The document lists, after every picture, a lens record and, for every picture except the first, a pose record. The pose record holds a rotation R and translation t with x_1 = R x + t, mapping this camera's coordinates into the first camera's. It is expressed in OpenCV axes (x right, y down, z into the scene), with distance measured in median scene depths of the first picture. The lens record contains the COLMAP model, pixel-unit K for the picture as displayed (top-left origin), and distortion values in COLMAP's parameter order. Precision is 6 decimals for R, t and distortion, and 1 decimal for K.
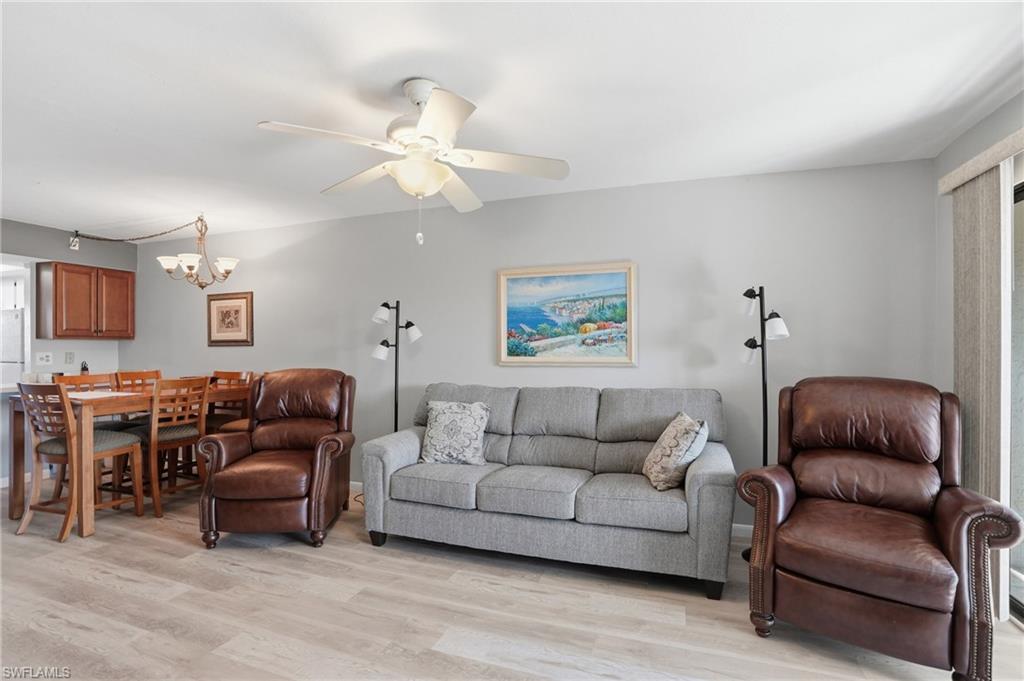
lens RADIAL K [[471.2, 0, 506.1], [0, 471.2, 346.8], [0, 0, 1]] dist [-0.052043, 0.014938]
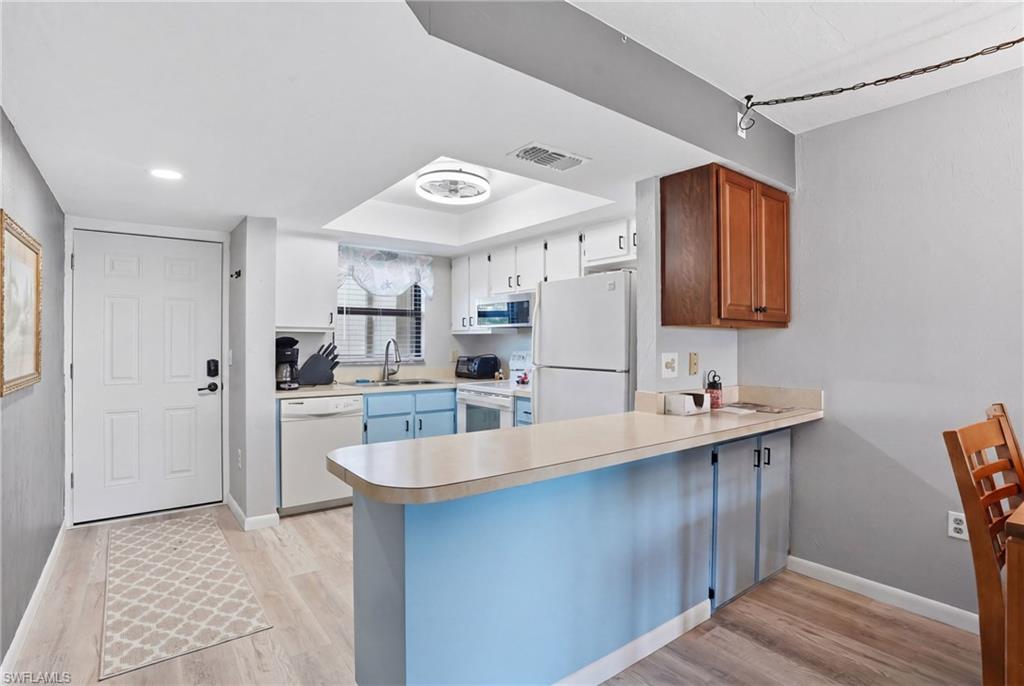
lens RADIAL K [[492.8, 0, 515.5], [0, 492.8, 340.3], [0, 0, 1]] dist [-0.052365, 0.015706]
pose [[0.850128, -0.001204, -0.526575, -1.201382], [-0.000717, 0.999994, -0.003445, 0.000348], [0.526576, 0.003306, 0.850122, 0.603450]]
